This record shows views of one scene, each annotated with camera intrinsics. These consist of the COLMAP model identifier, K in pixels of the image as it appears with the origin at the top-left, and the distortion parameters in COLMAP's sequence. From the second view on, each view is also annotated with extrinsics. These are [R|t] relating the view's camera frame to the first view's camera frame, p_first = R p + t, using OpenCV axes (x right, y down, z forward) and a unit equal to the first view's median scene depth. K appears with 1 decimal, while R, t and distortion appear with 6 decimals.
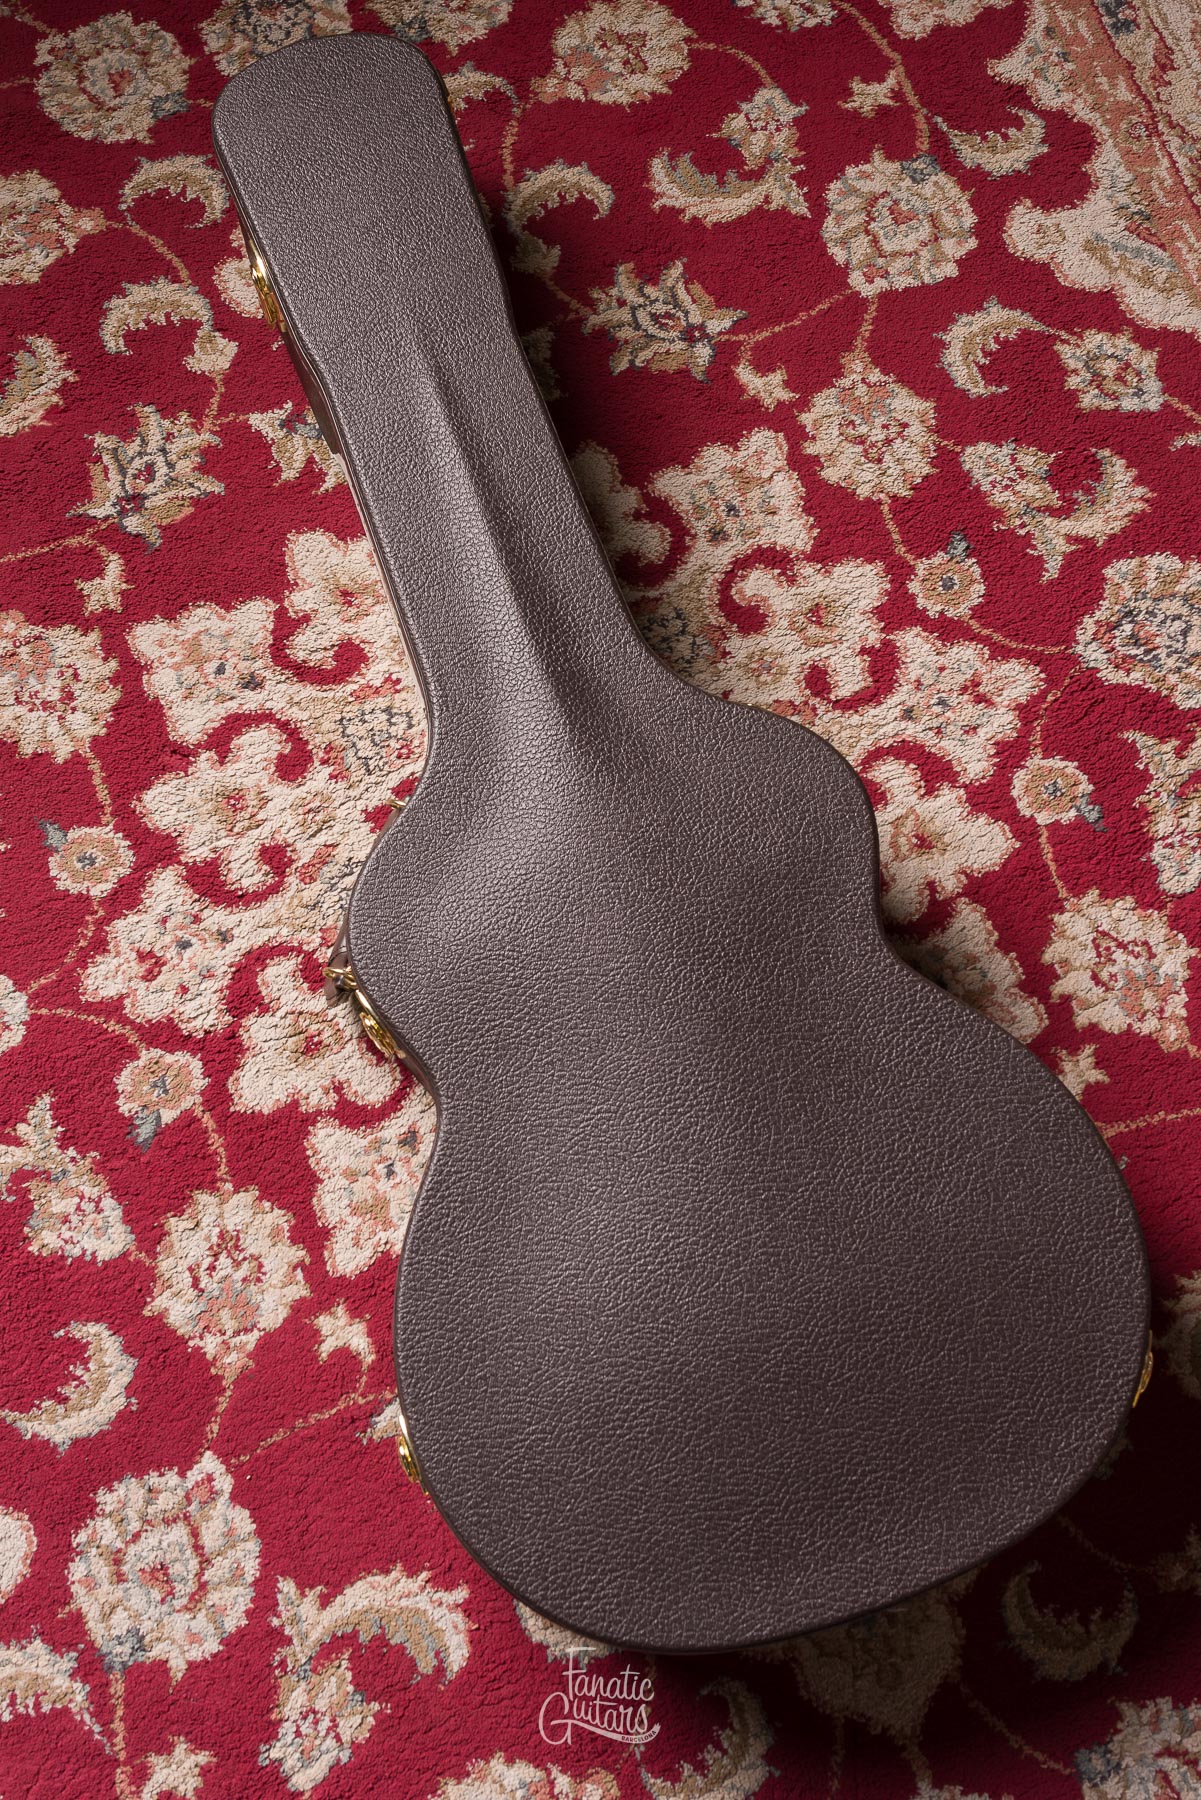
lens RADIAL K [[1757.1, 0, 598.2], [0, 1757.1, 878.4], [0, 0, 1]] dist [0.003292, 0.000000]
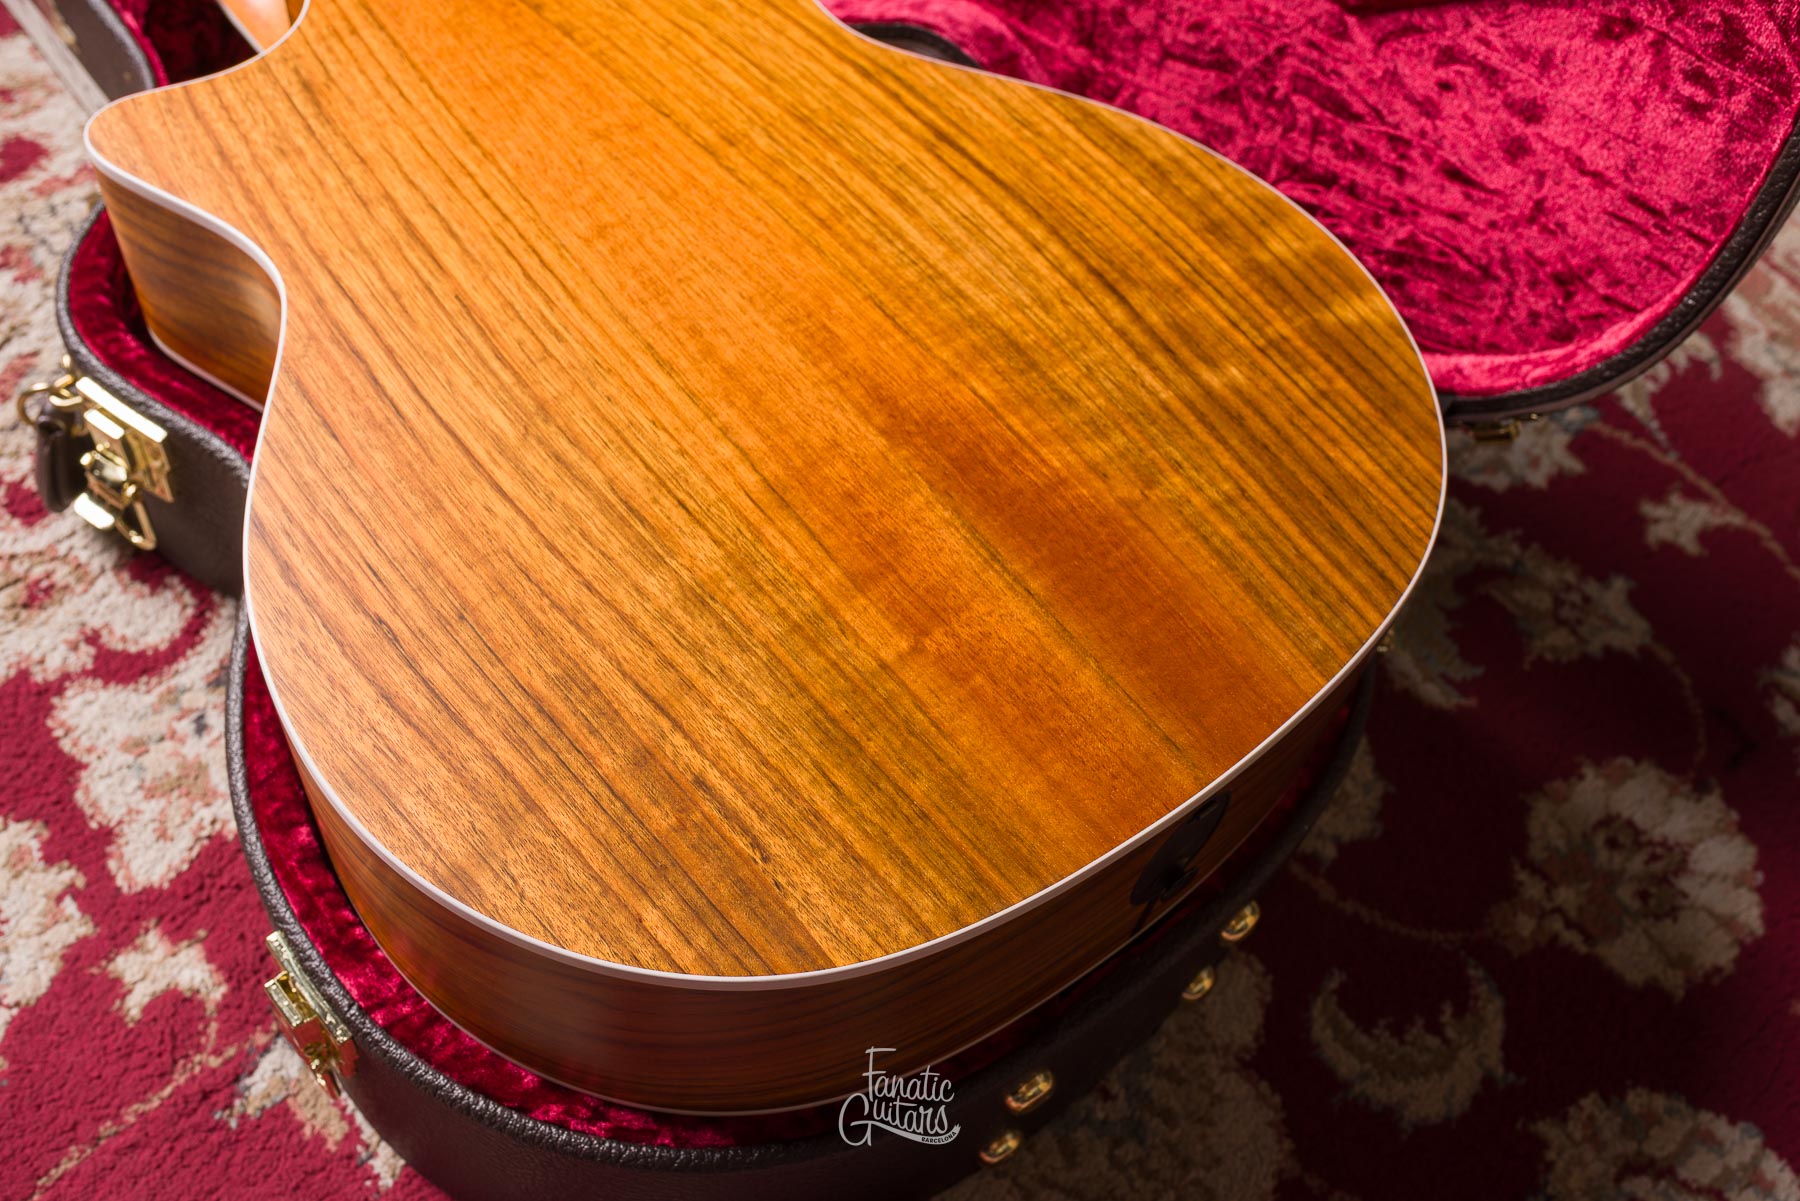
lens RADIAL K [[1757.1, 0, 892.8], [0, 1757.1, 600.4], [0, 0, 1]] dist [0.003292, 0.000000]
pose [[0.936333, -0.221010, 0.272828, -0.044906], [0.295117, 0.916370, -0.270504, 0.339140], [-0.190227, 0.333798, 0.923251, 0.333354]]
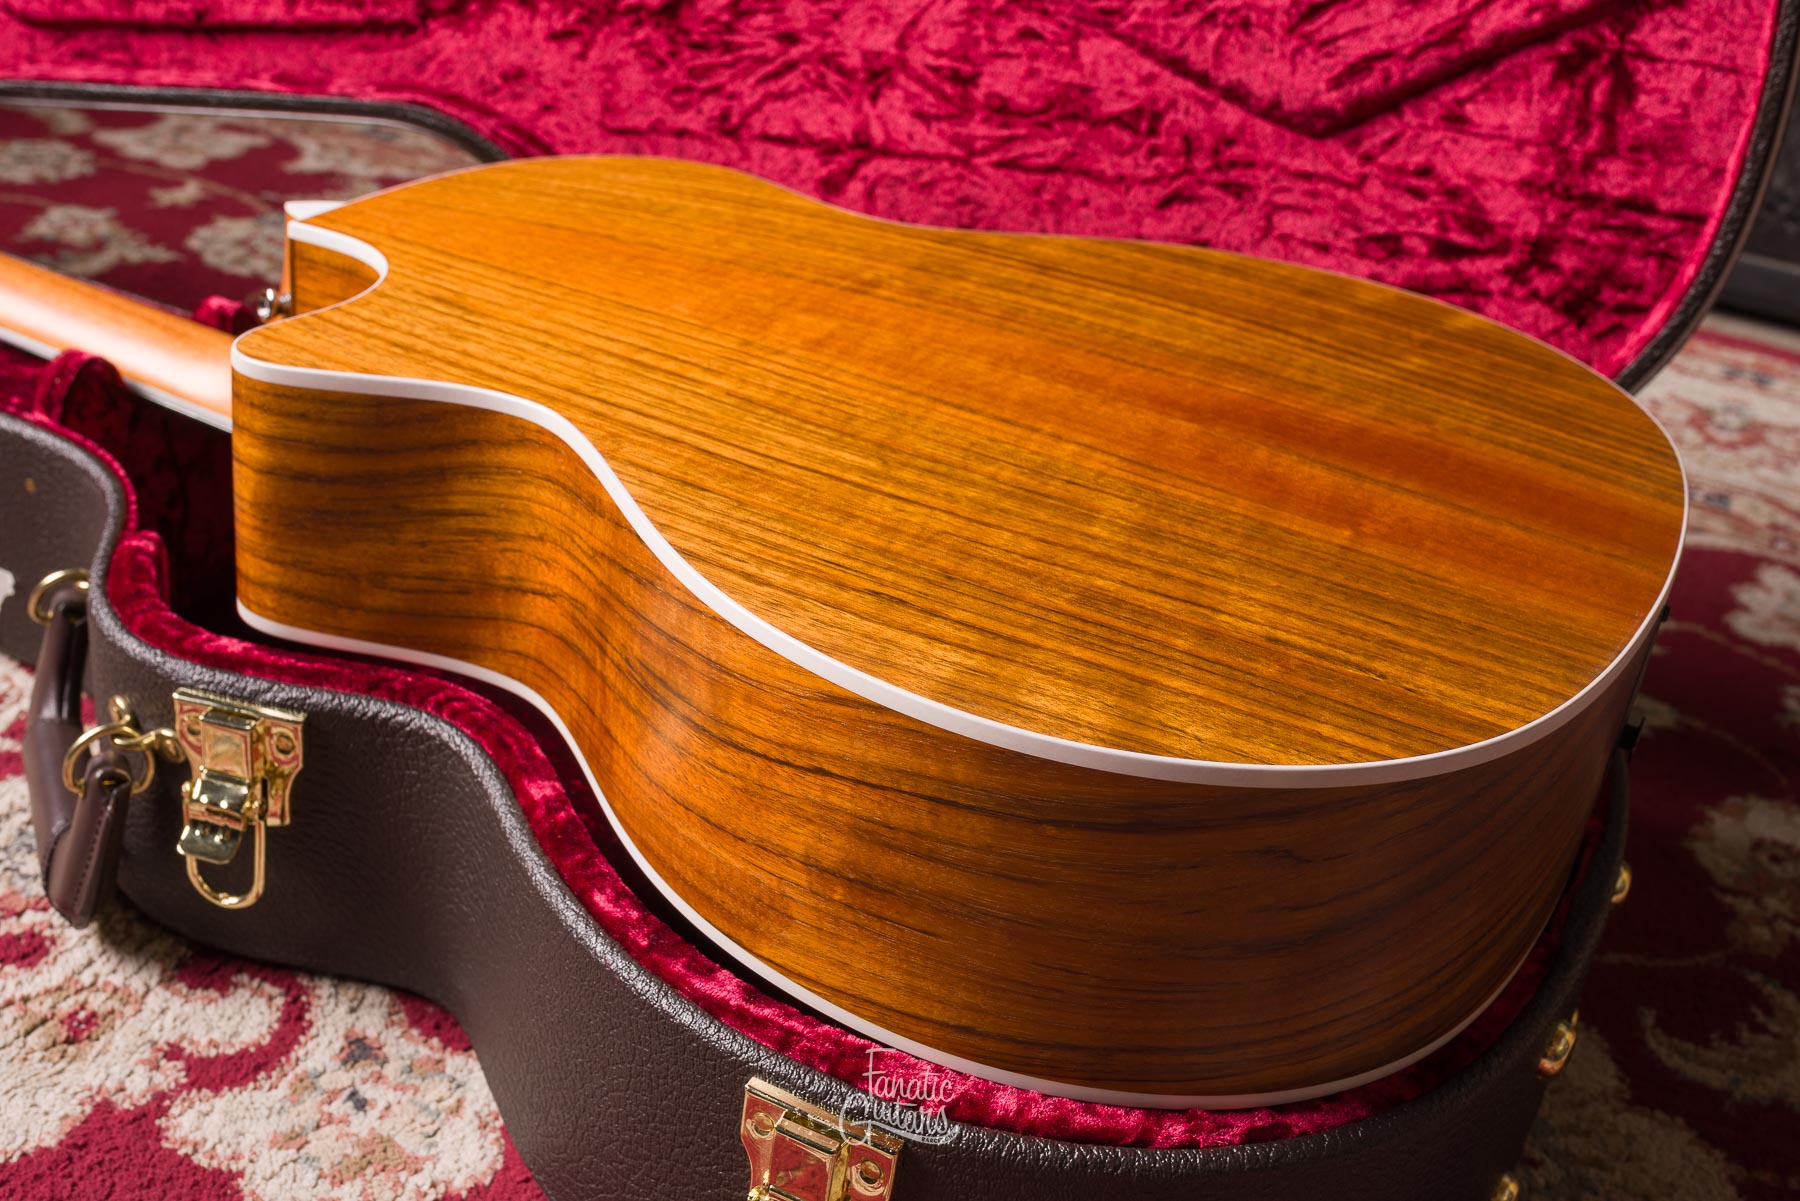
lens RADIAL K [[2032.4, 0, 891.3], [0, 2032.4, 603.2], [0, 0, 1]] dist [0.002274, 0.000000]
pose [[0.724492, -0.253634, 0.640922, -0.314164], [0.624192, 0.635856, -0.453951, 0.396888], [-0.292397, 0.728942, 0.618989, 0.462332]]
